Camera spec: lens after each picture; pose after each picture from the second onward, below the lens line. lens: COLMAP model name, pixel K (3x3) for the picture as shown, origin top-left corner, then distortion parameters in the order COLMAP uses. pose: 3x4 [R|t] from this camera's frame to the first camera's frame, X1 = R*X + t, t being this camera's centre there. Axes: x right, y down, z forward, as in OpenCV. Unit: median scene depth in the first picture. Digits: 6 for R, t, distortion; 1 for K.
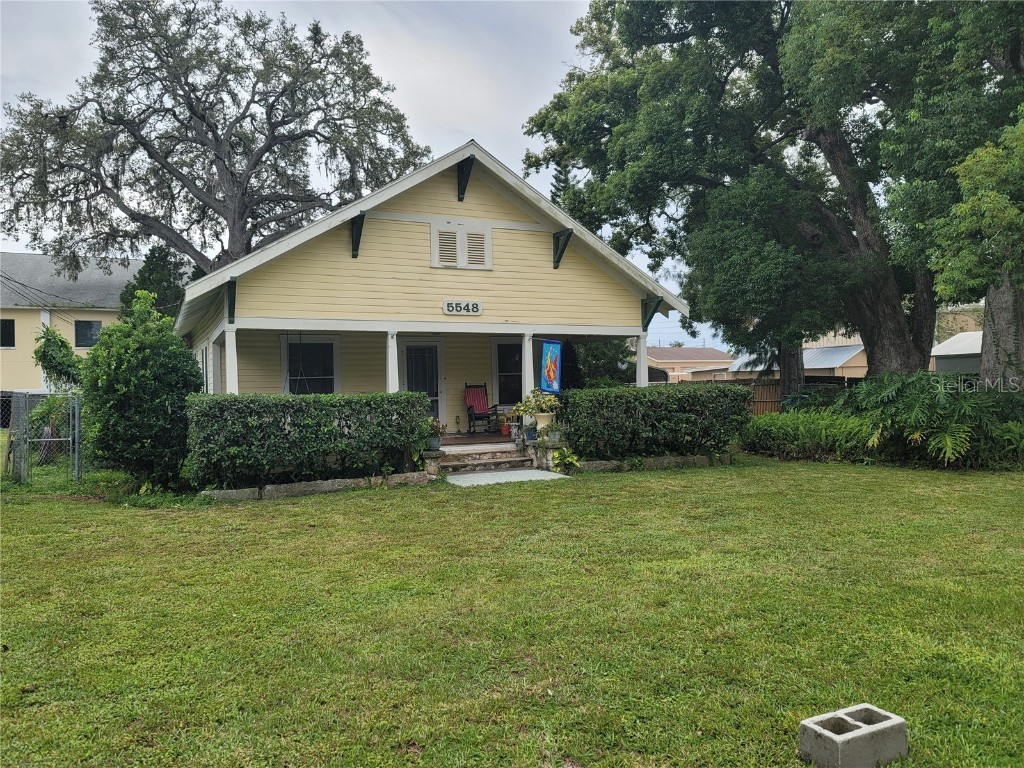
lens RADIAL K [[745.1, 0, 511.9], [0, 745.1, 383.2], [0, 0, 1]] dist [0.047609, -0.033183]
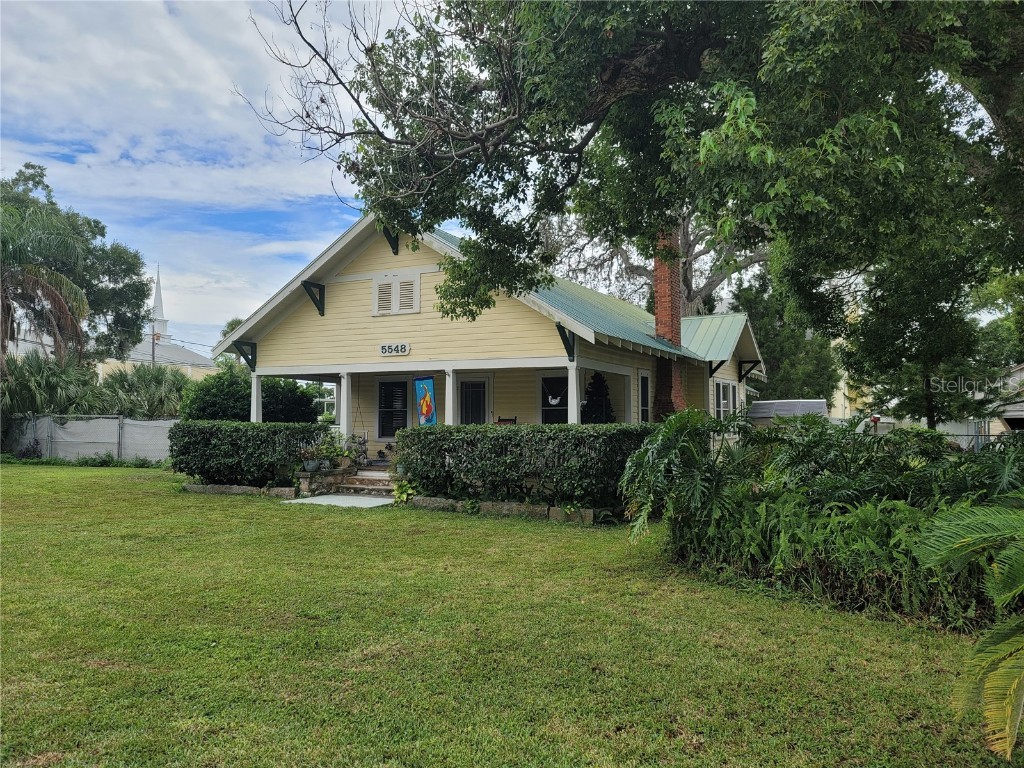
lens RADIAL K [[745.1, 0, 512.8], [0, 745.1, 388.1], [0, 0, 1]] dist [0.047609, -0.033183]
pose [[0.592876, -0.013408, -0.805182, 0.933284], [-0.013228, 0.999564, -0.026385, -0.015277], [0.805185, 0.026295, 0.592441, 0.475683]]
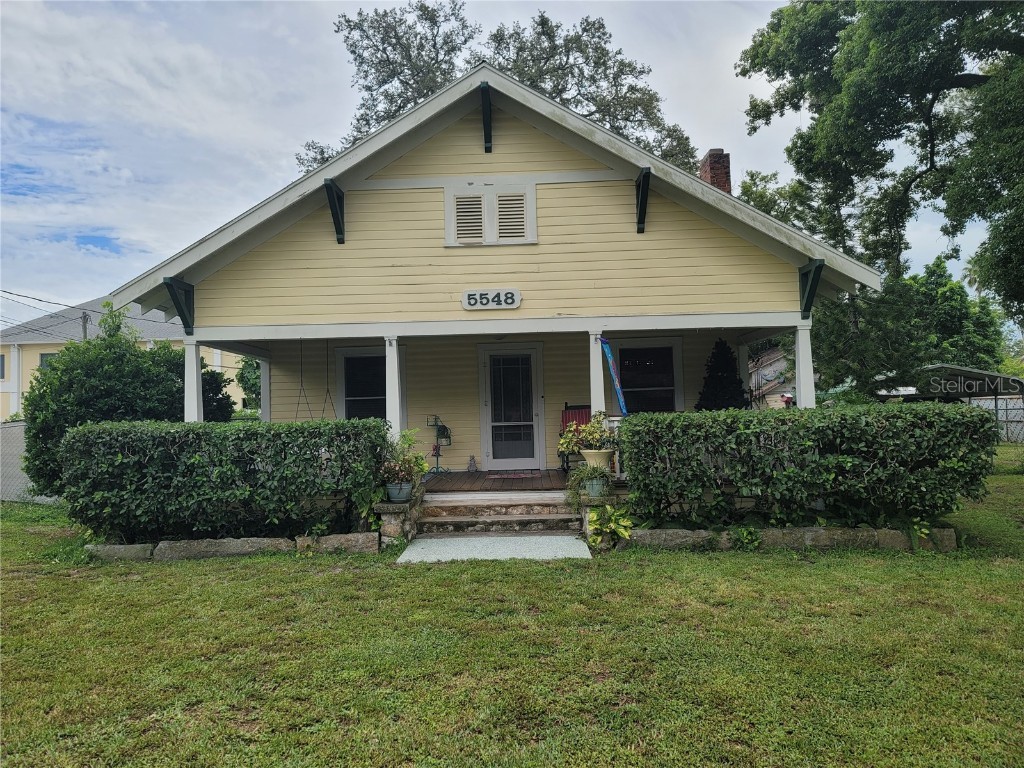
lens RADIAL K [[745.1, 0, 508.3], [0, 745.1, 375.3], [0, 0, 1]] dist [0.047609, -0.033183]
pose [[0.886262, -0.022834, -0.462622, 0.275896], [0.009725, 0.999481, -0.030702, -0.006013], [0.463083, 0.022711, 0.886024, 0.370349]]
